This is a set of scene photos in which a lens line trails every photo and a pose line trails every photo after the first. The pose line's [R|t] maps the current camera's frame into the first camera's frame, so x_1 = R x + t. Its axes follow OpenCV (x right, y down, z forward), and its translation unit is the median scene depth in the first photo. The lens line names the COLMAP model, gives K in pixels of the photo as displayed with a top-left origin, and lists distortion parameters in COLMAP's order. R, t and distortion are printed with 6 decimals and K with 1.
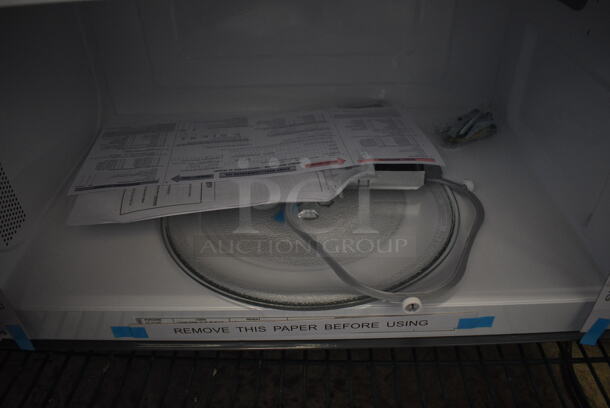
lens RADIAL K [[468.0, 0, 305.0], [0, 468.0, 204.0], [0, 0, 1]] dist [-0.081520, 0.002518]
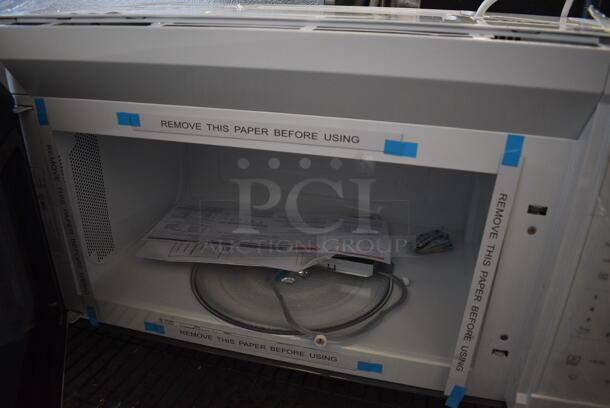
lens RADIAL K [[468.0, 0, 305.0], [0, 468.0, 204.0], [0, 0, 1]] dist [-0.081520, 0.002518]
pose [[0.968799, 0.143983, -0.201738, 0.347766], [-0.184728, 0.962135, -0.200428, 0.082108], [0.165241, 0.231441, 0.958713, -0.491758]]
